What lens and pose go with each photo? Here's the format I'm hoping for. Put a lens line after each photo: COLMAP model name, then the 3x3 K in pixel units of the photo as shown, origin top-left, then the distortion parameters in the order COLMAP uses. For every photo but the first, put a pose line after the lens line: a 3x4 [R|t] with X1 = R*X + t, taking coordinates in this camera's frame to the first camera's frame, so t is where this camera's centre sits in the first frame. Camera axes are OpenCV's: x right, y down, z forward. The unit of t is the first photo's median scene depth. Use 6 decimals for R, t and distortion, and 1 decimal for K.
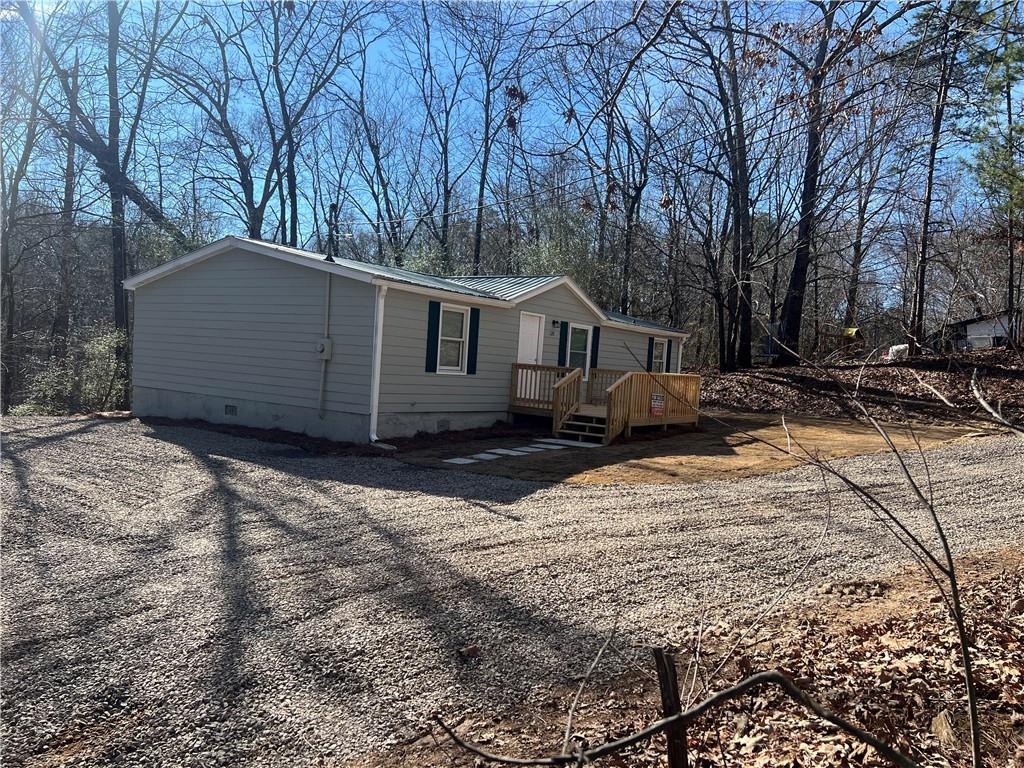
lens RADIAL K [[767.4, 0, 509.3], [0, 767.4, 398.2], [0, 0, 1]] dist [0.048730, -0.000138]
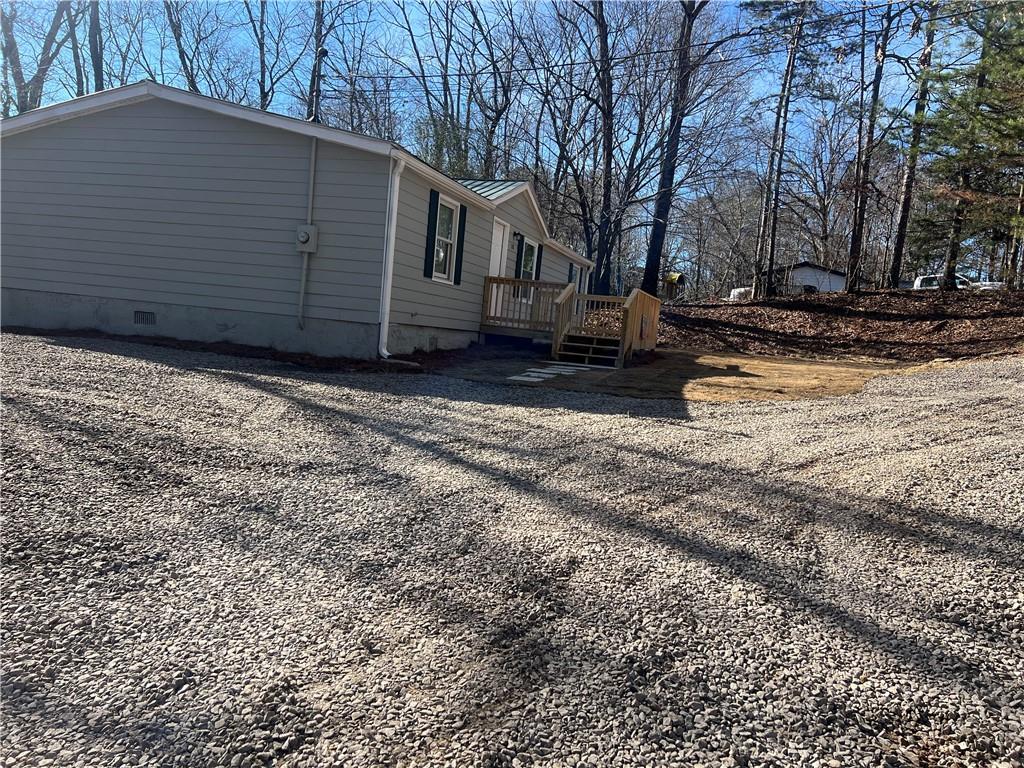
lens RADIAL K [[779.1, 0, 512.0], [0, 779.1, 384.0], [0, 0, 1]] dist [0.033831, -0.005813]
pose [[0.950190, 0.004113, 0.311644, -0.260245], [-0.019868, 0.998678, 0.047399, 0.036753], [-0.311037, -0.051230, 0.949016, 0.159923]]
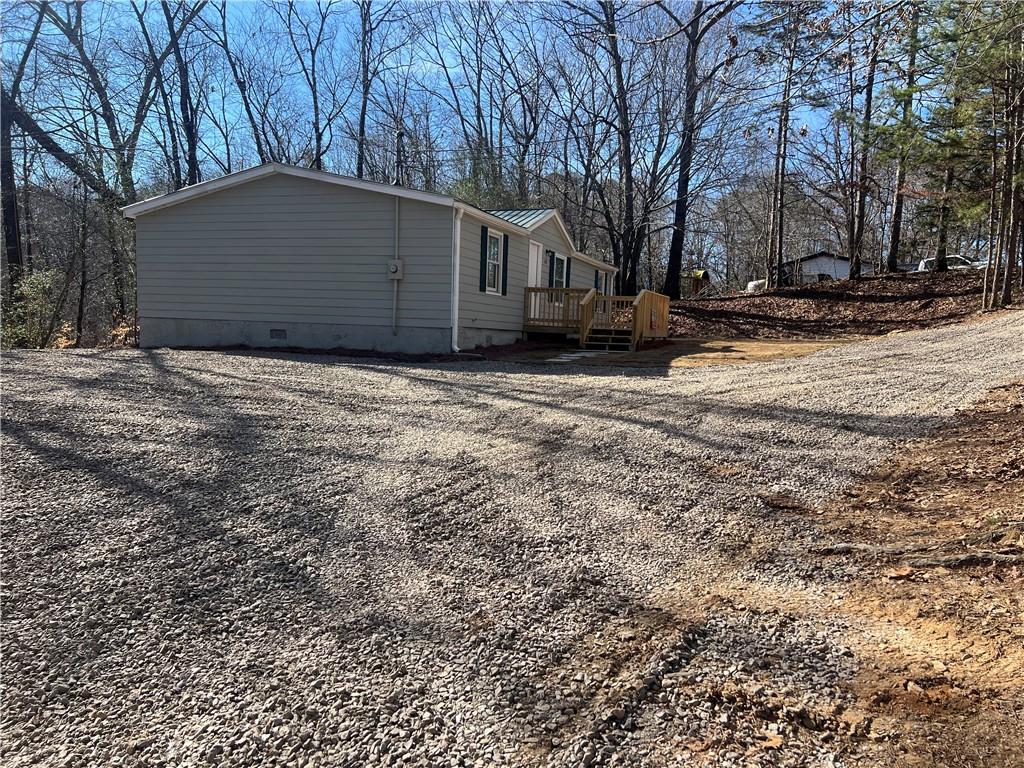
lens RADIAL K [[773.4, 0, 512.0], [0, 773.4, 384.0], [0, 0, 1]] dist [0.044777, -0.007467]
pose [[0.965170, -0.046685, 0.257426, -0.332537], [0.037337, 0.998458, 0.041086, 0.051395], [-0.258947, -0.030044, 0.965424, -0.083310]]
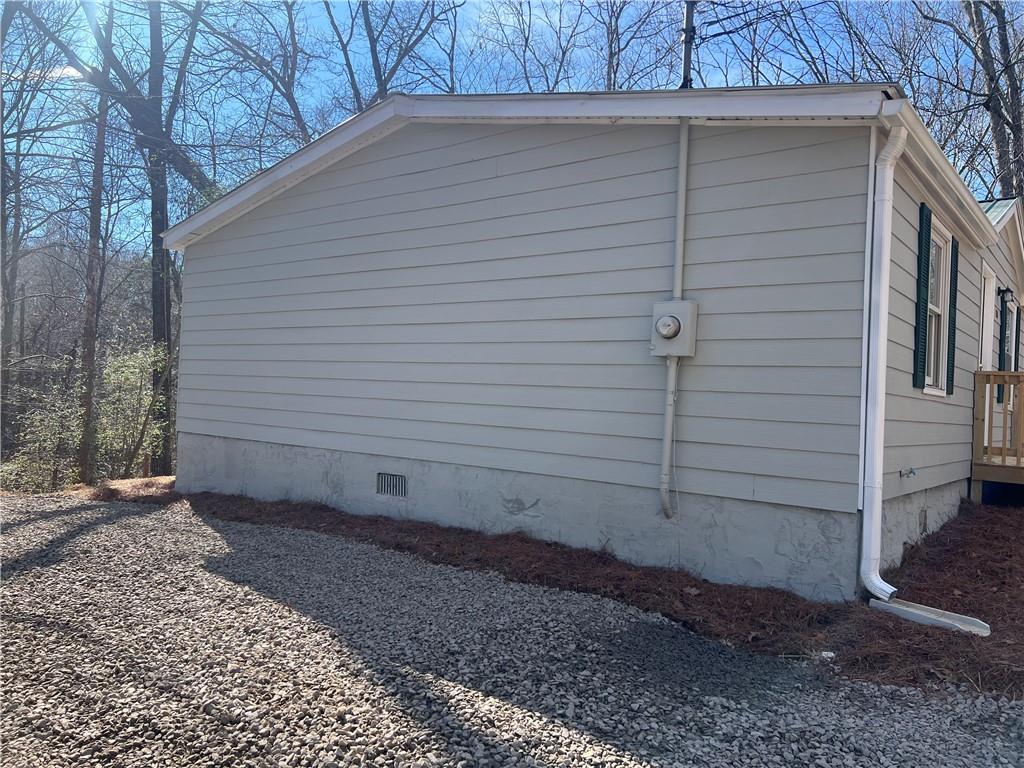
lens RADIAL K [[773.4, 0, 512.0], [0, 773.4, 384.0], [0, 0, 1]] dist [0.044777, -0.007467]
pose [[0.998979, -0.016938, -0.041870, -0.273359], [0.014205, 0.997802, -0.064720, -0.012624], [0.042874, 0.064059, 0.997025, 0.557962]]
